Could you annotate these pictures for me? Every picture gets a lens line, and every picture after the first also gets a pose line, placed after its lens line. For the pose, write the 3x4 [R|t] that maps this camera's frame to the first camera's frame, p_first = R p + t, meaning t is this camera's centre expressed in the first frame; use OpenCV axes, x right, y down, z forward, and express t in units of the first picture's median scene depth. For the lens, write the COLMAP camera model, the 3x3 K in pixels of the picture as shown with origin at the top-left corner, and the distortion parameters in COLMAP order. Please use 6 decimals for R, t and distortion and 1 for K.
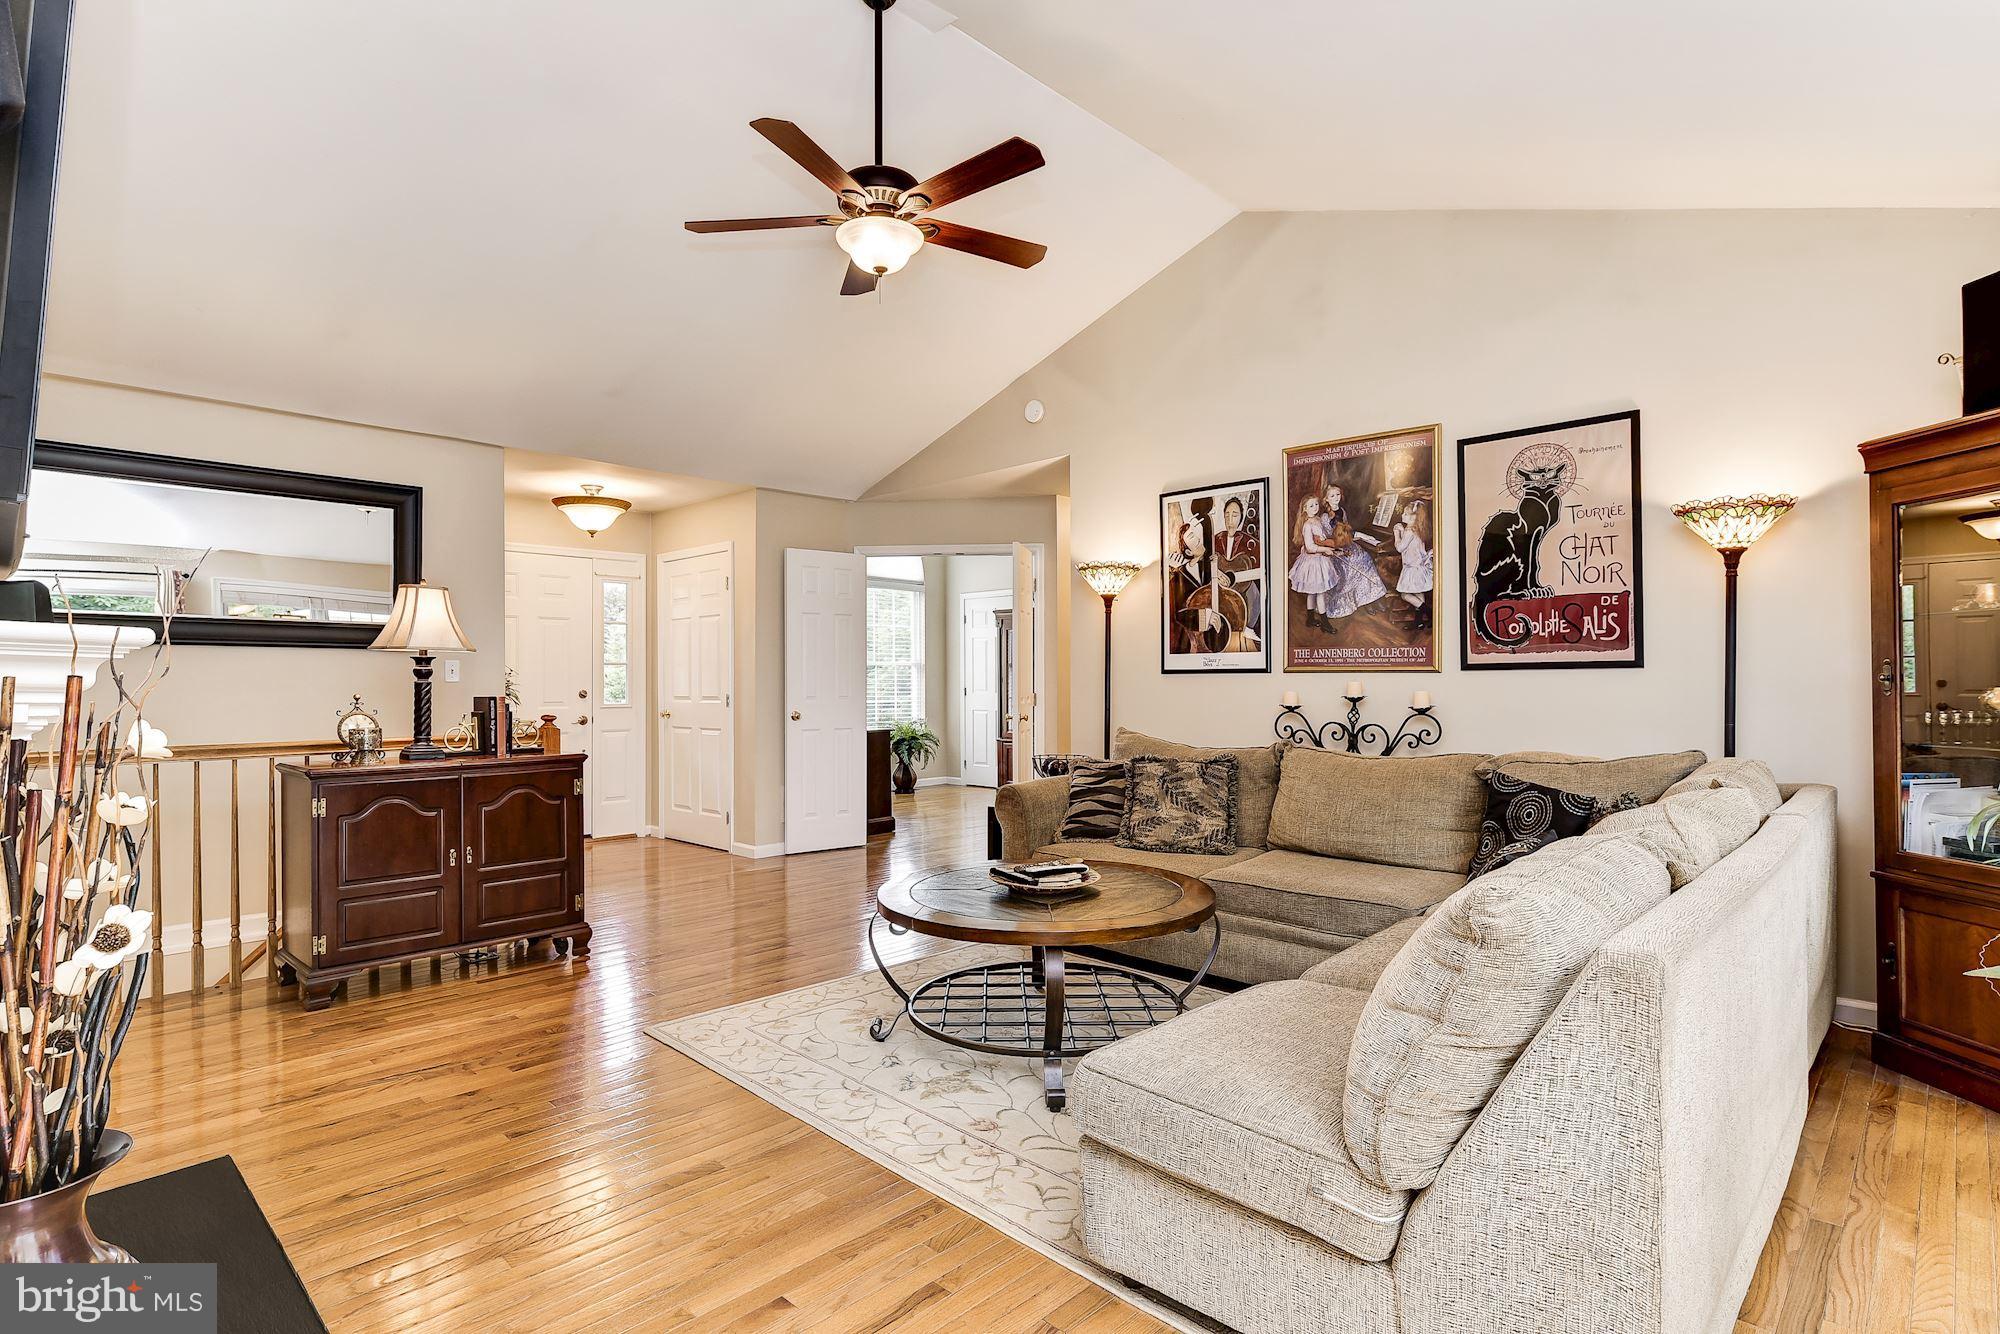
lens RADIAL K [[1004.4, 0, 1009.0], [0, 1004.4, 675.6], [0, 0, 1]] dist [-0.005633, 0.004293]
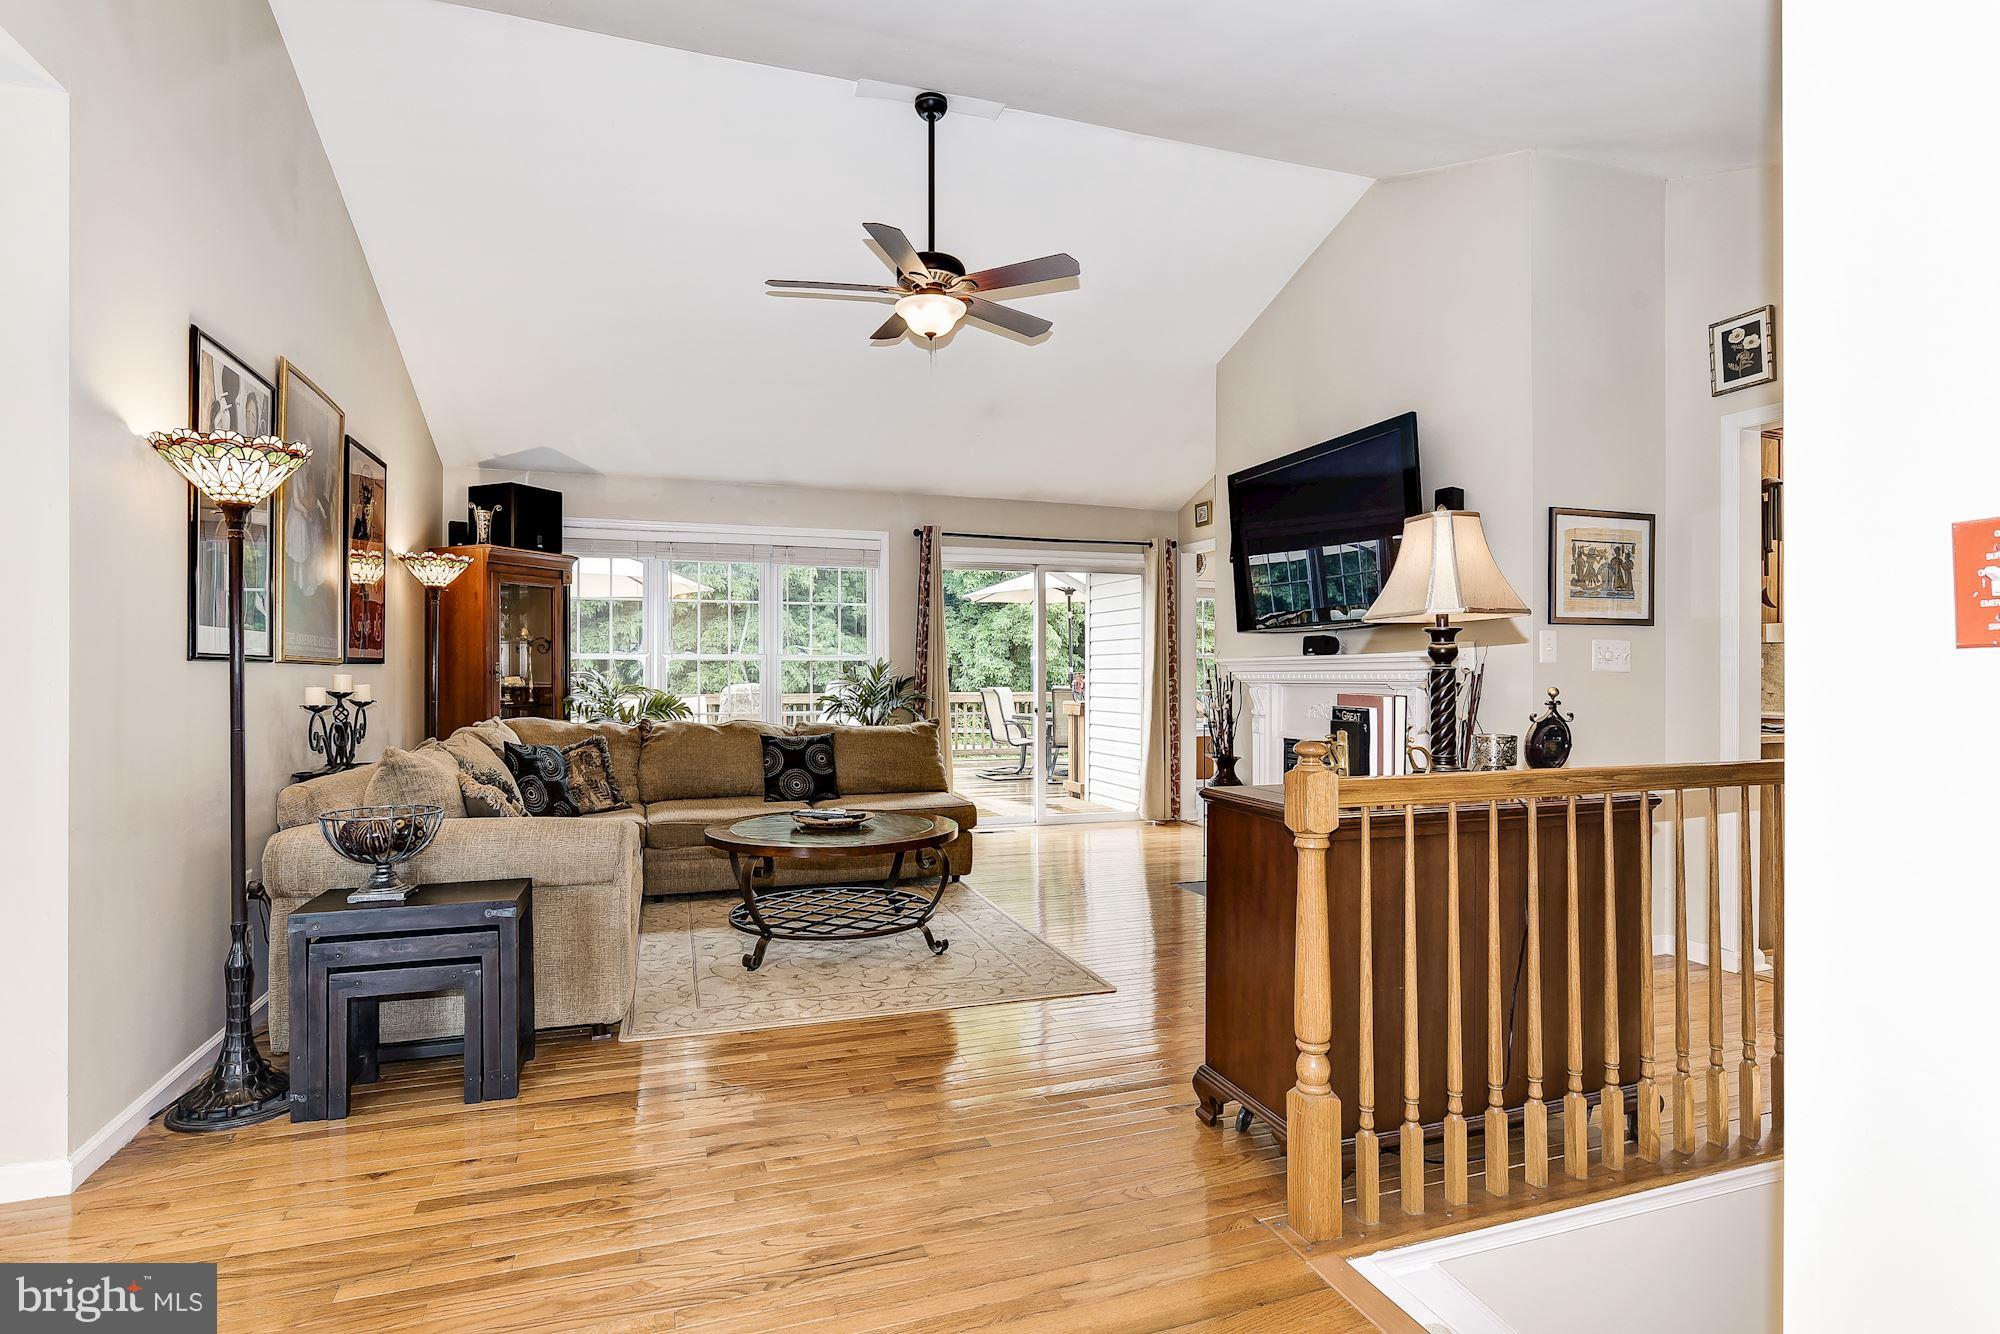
lens RADIAL K [[1004.4, 0, 993.9], [0, 1004.4, 664.6], [0, 0, 1]] dist [-0.005633, 0.004293]
pose [[-0.888001, 0.003274, 0.459829, -0.544991], [-0.004323, 0.999871, -0.015467, 0.008713], [-0.459820, -0.015723, -0.887873, 1.472207]]
